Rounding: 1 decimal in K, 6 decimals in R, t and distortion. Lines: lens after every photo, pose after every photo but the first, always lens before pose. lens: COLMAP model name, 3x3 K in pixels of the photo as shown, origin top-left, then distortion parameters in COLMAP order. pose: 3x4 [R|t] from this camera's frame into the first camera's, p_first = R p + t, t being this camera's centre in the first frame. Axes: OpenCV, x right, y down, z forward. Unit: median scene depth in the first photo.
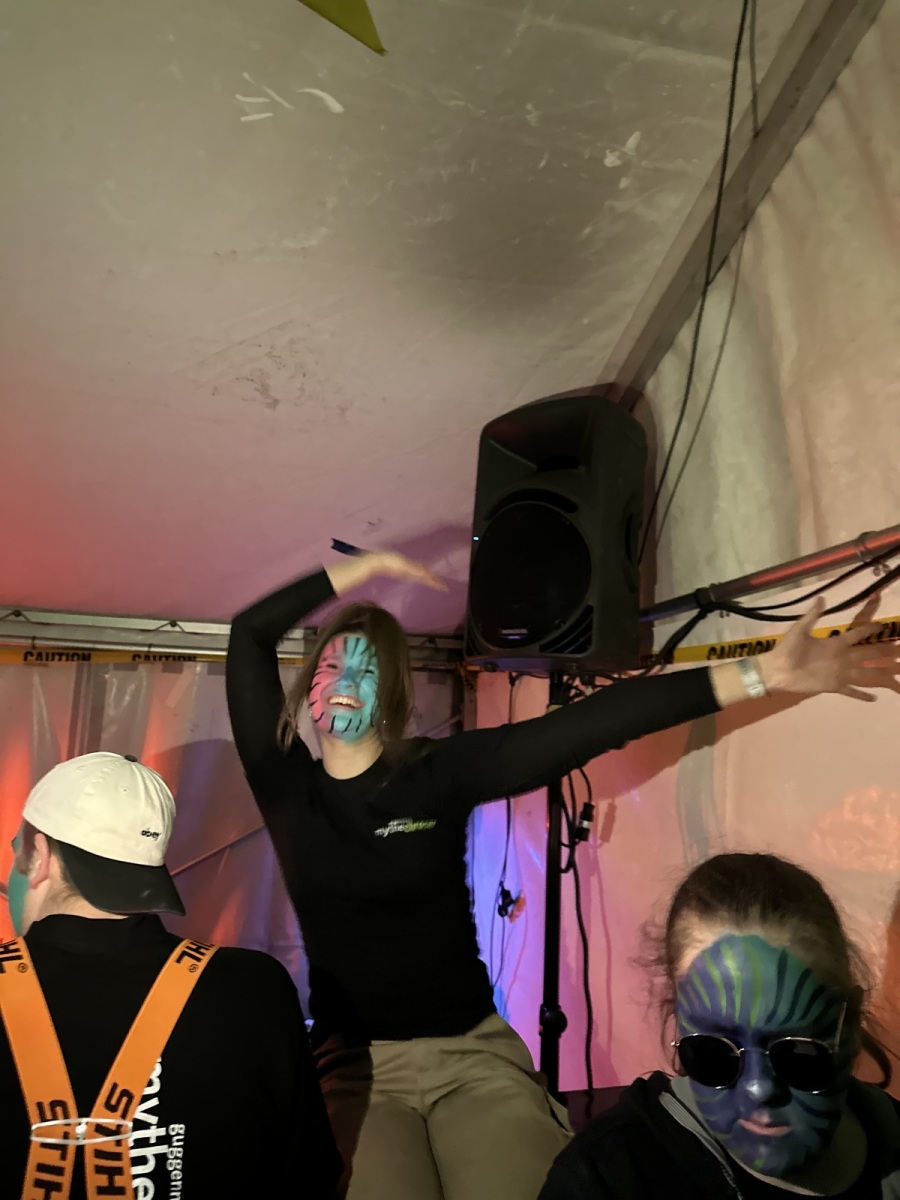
lens RADIAL K [[832.7, 0, 447.7], [0, 832.7, 598.6], [0, 0, 1]] dist [-0.015868, -0.020519]
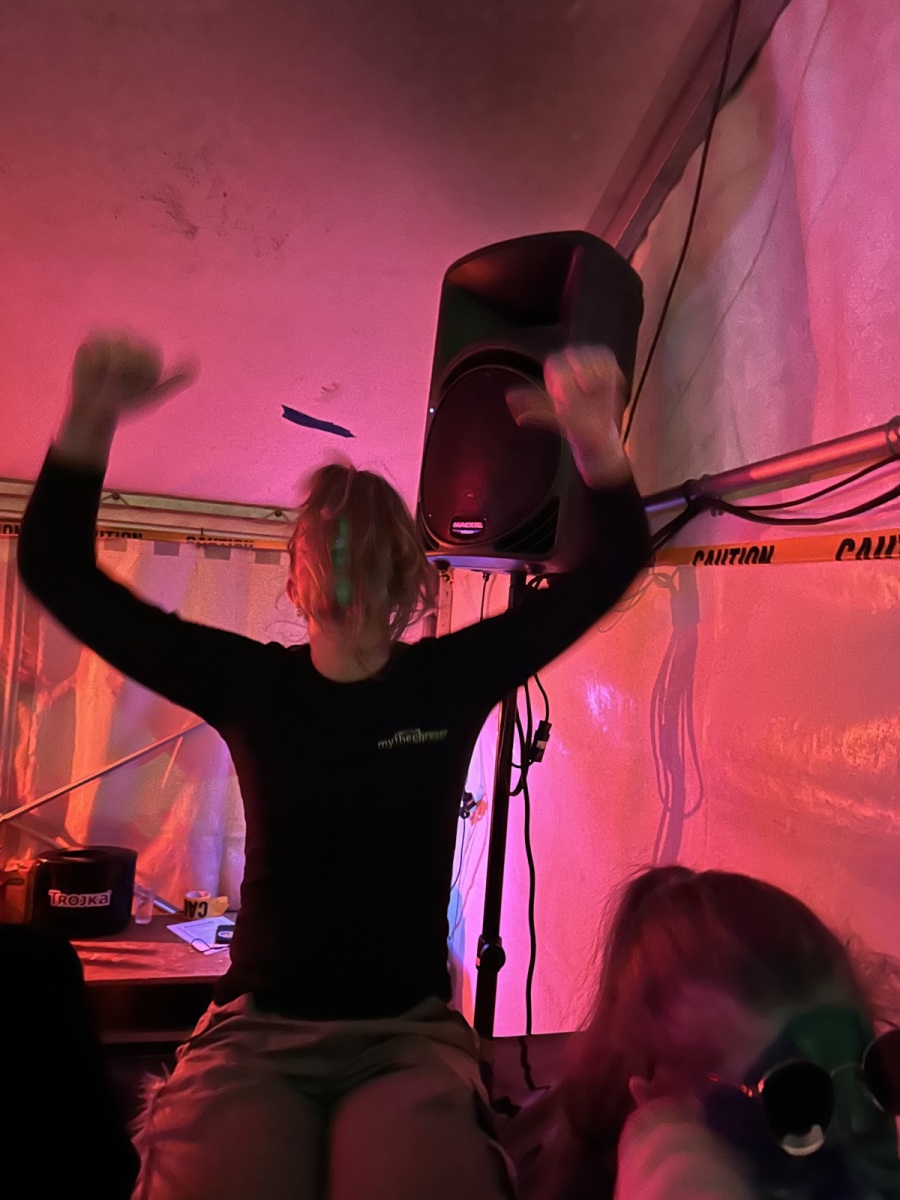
lens RADIAL K [[832.7, 0, 453.3], [0, 832.7, 608.2], [0, 0, 1]] dist [-0.015868, -0.020519]
pose [[0.999192, 0.039295, 0.008457, 0.059422], [-0.040123, 0.987641, 0.151507, -0.002040], [-0.002399, -0.151724, 0.988420, 0.145603]]
